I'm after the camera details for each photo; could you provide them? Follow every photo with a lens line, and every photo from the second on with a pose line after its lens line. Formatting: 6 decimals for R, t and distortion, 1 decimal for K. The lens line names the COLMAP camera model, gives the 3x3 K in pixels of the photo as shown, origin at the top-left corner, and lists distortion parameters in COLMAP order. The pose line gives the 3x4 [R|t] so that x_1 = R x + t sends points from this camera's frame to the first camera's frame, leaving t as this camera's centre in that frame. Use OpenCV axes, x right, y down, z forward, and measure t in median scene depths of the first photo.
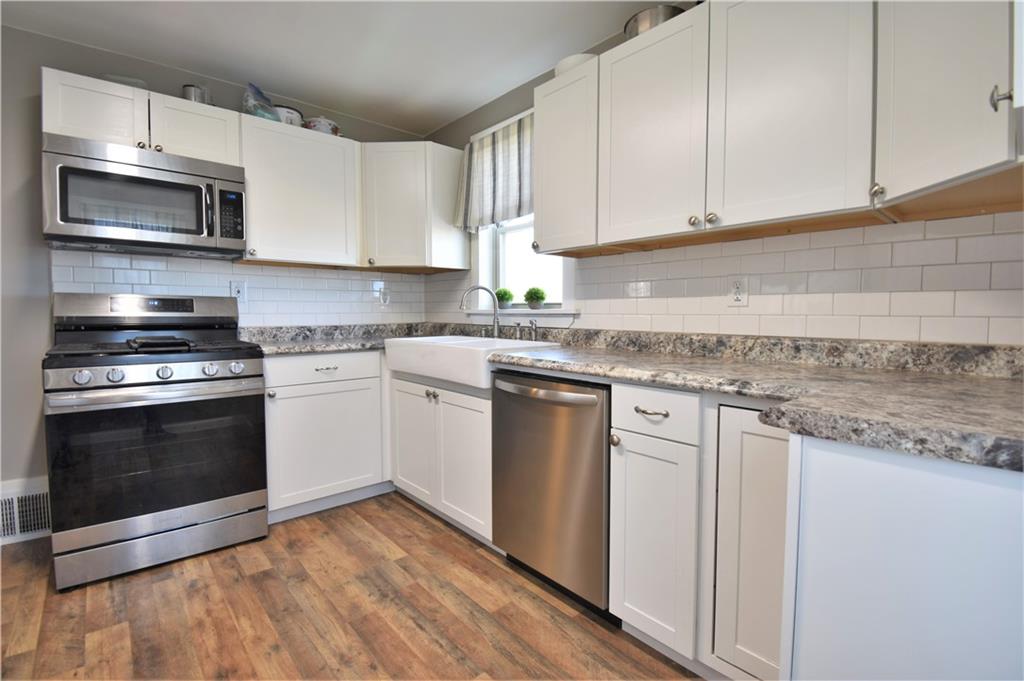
lens RADIAL K [[459.5, 0, 512.0], [0, 459.5, 340.5], [0, 0, 1]] dist [0.011453, -0.024107]
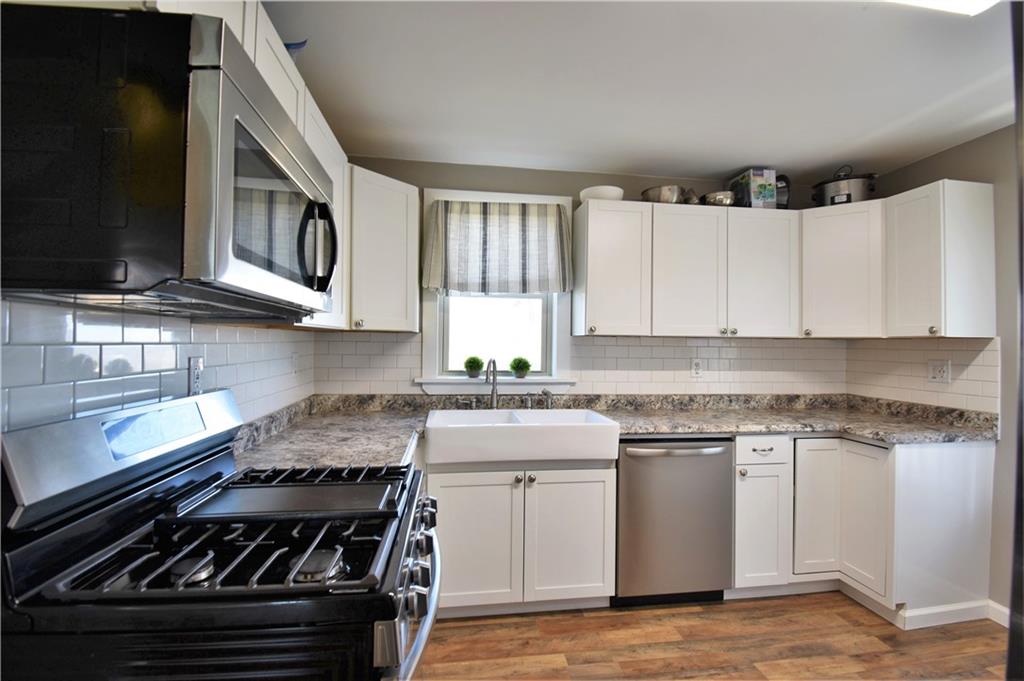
lens RADIAL K [[459.5, 0, 512.0], [0, 459.5, 340.5], [0, 0, 1]] dist [0.011453, -0.024107]
pose [[0.559389, 0.008016, 0.828867, -1.129315], [0.041175, 0.998450, -0.037445, -0.153612], [-0.827882, 0.055075, 0.558192, 0.553314]]
